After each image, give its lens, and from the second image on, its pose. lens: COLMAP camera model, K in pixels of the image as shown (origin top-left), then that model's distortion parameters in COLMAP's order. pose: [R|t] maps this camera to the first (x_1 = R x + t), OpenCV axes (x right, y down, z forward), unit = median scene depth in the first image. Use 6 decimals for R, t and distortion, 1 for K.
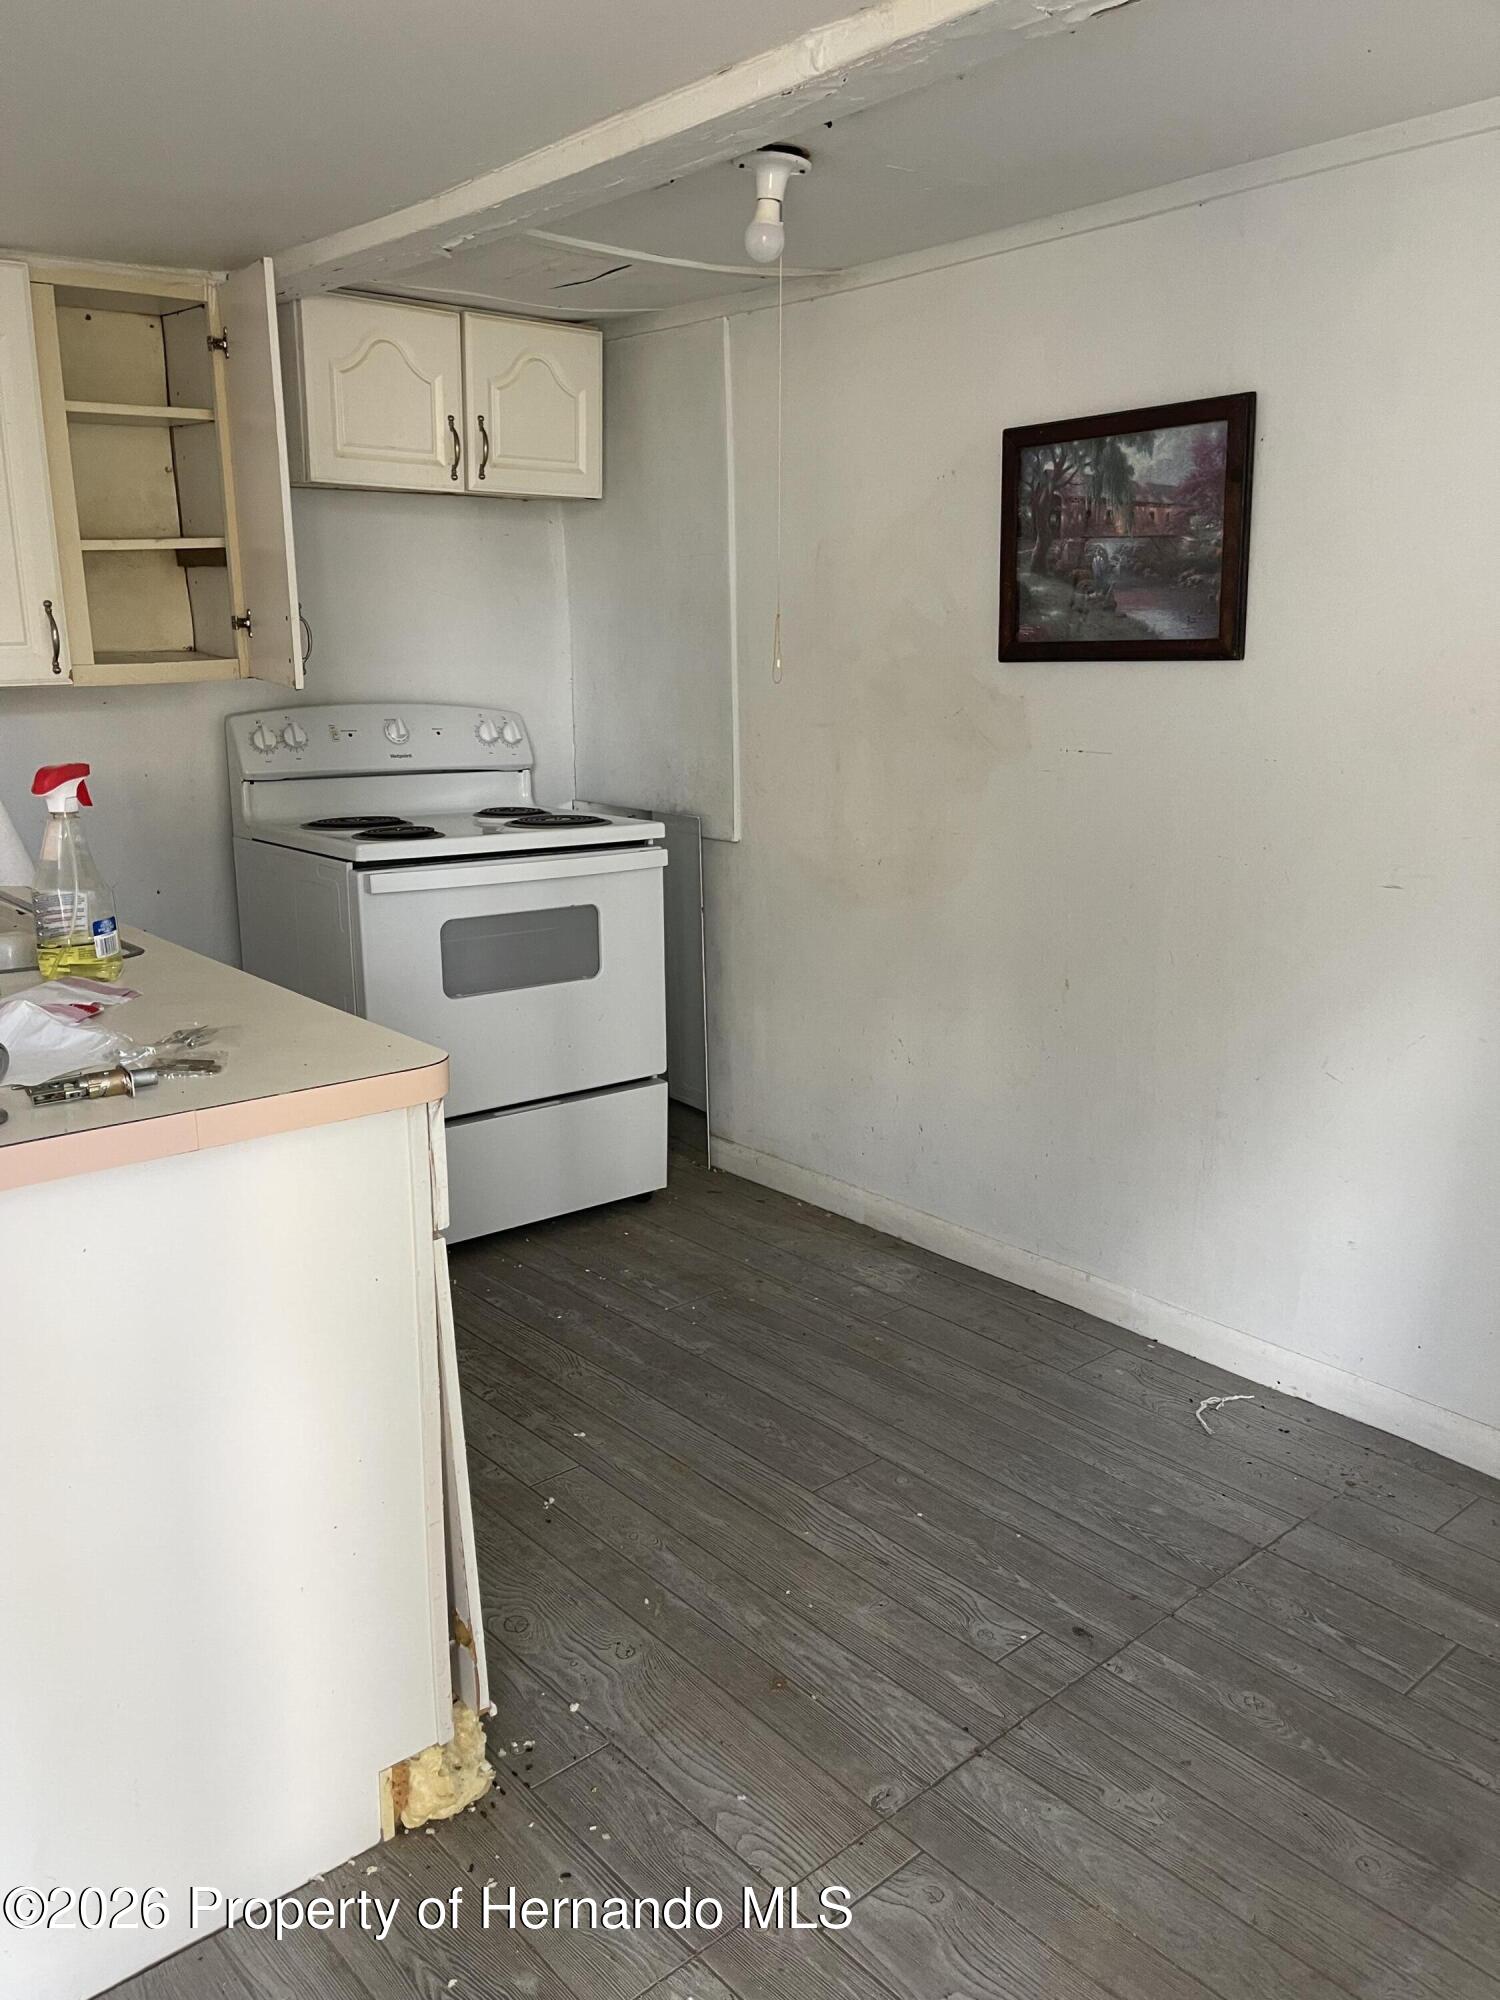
lens RADIAL K [[1494.8, 0, 745.5], [0, 1494.8, 1009.4], [0, 0, 1]] dist [0.068895, -0.090359]
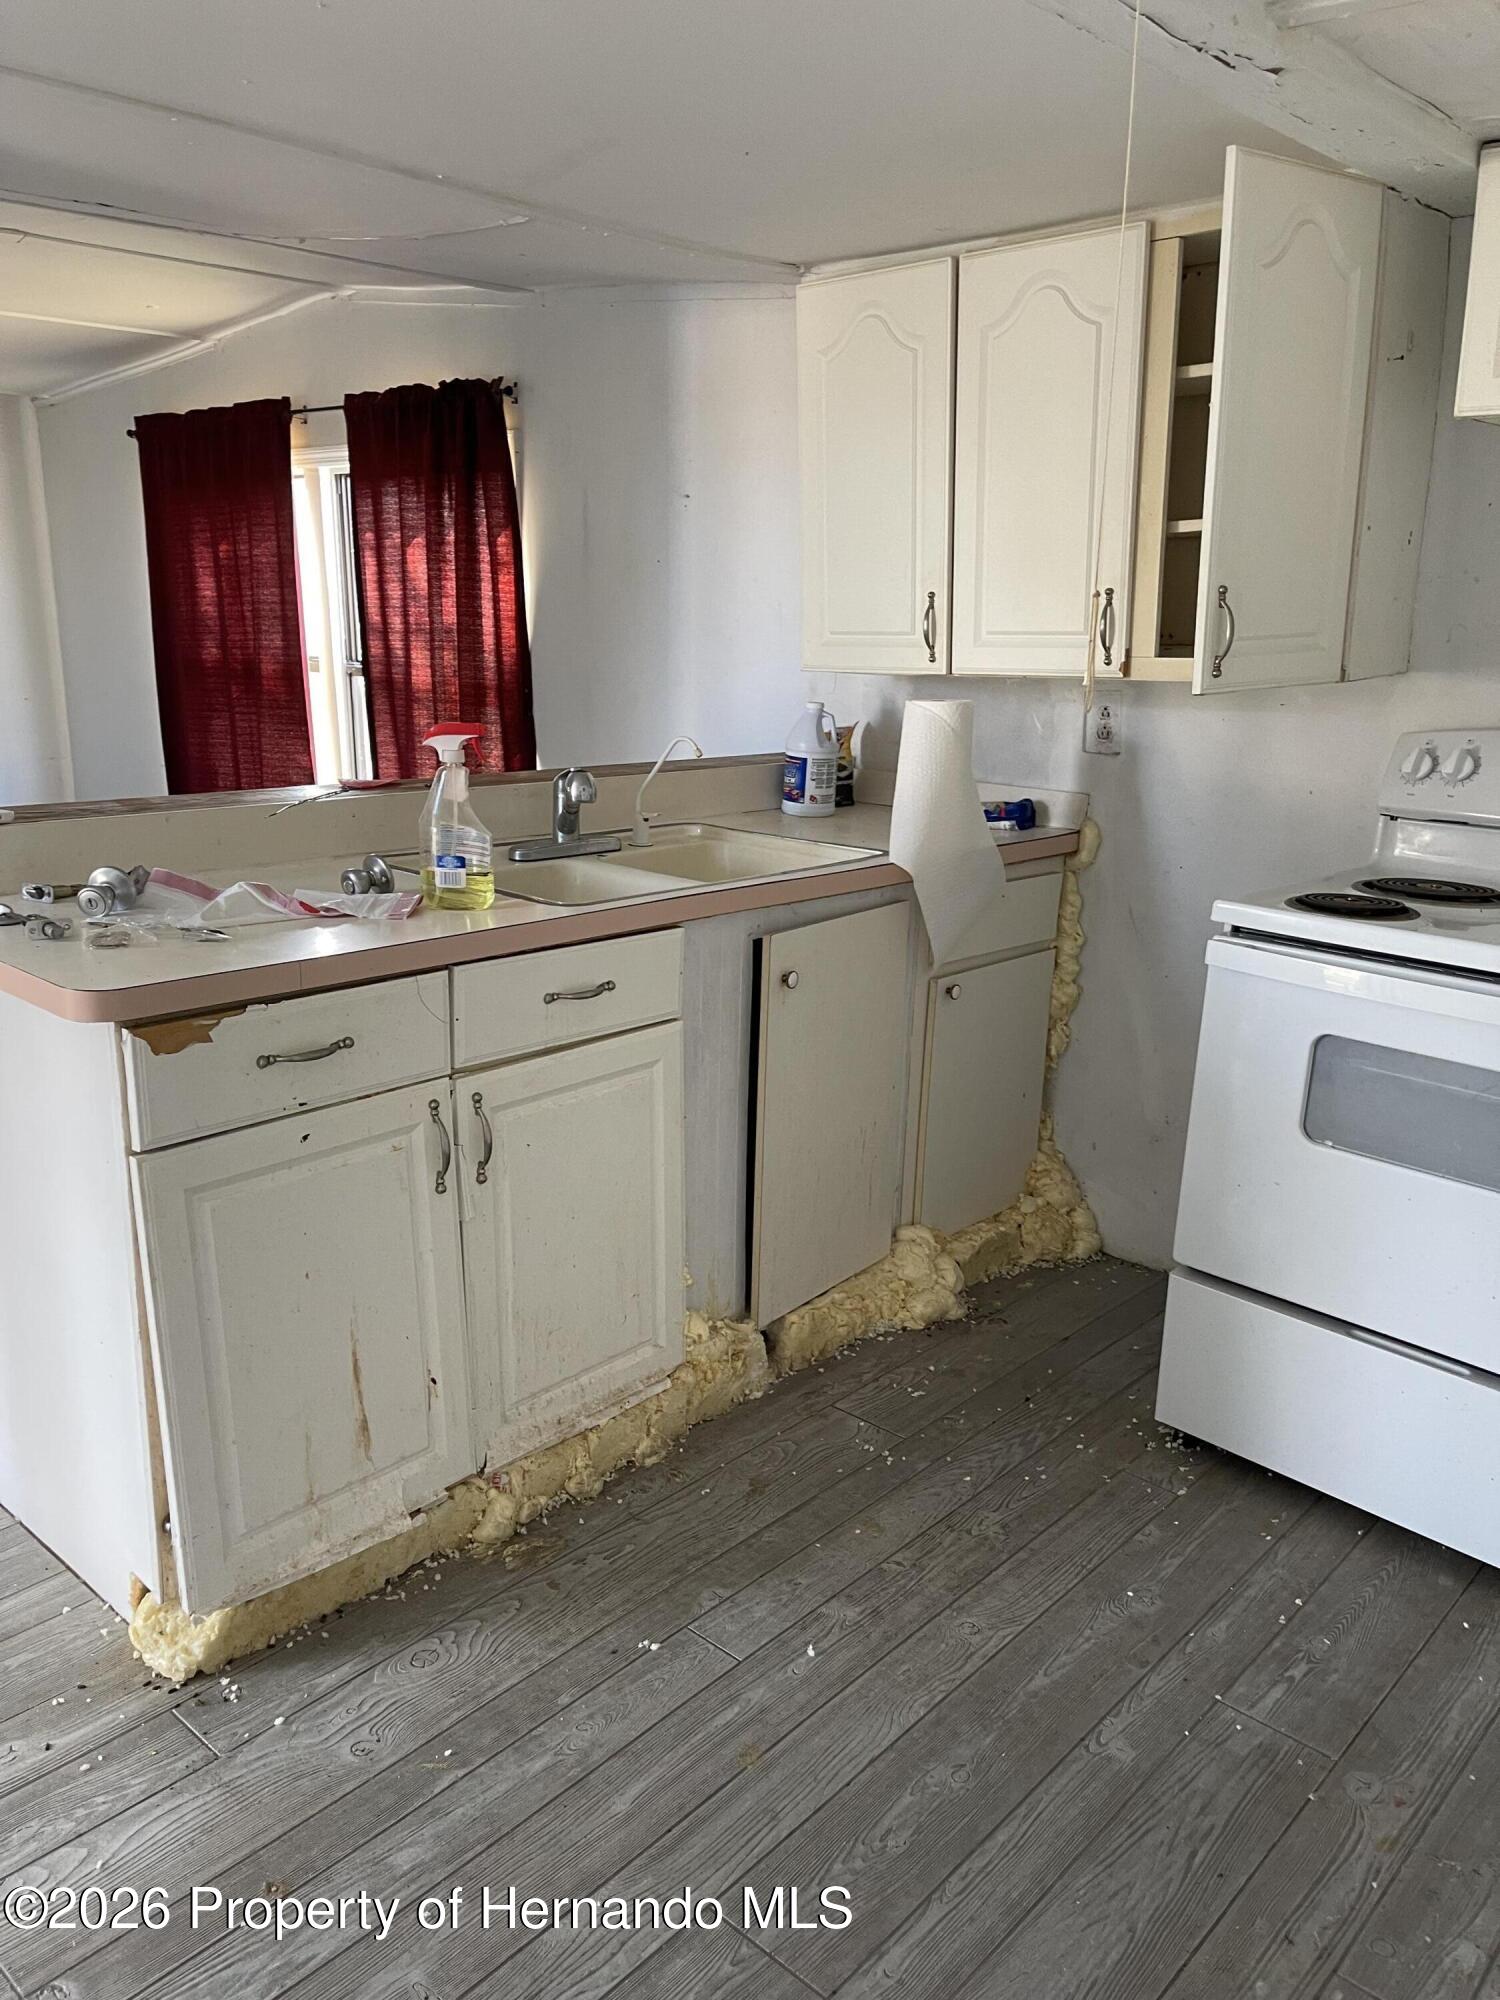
lens RADIAL K [[1494.1, 0, 737.2], [0, 1494.1, 1008.3], [0, 0, 1]] dist [0.075321, -0.101598]
pose [[0.125848, 0.250751, -0.959837, 0.504026], [-0.264234, 0.941050, 0.211198, -0.166716], [0.956213, 0.227042, 0.184686, 0.689897]]
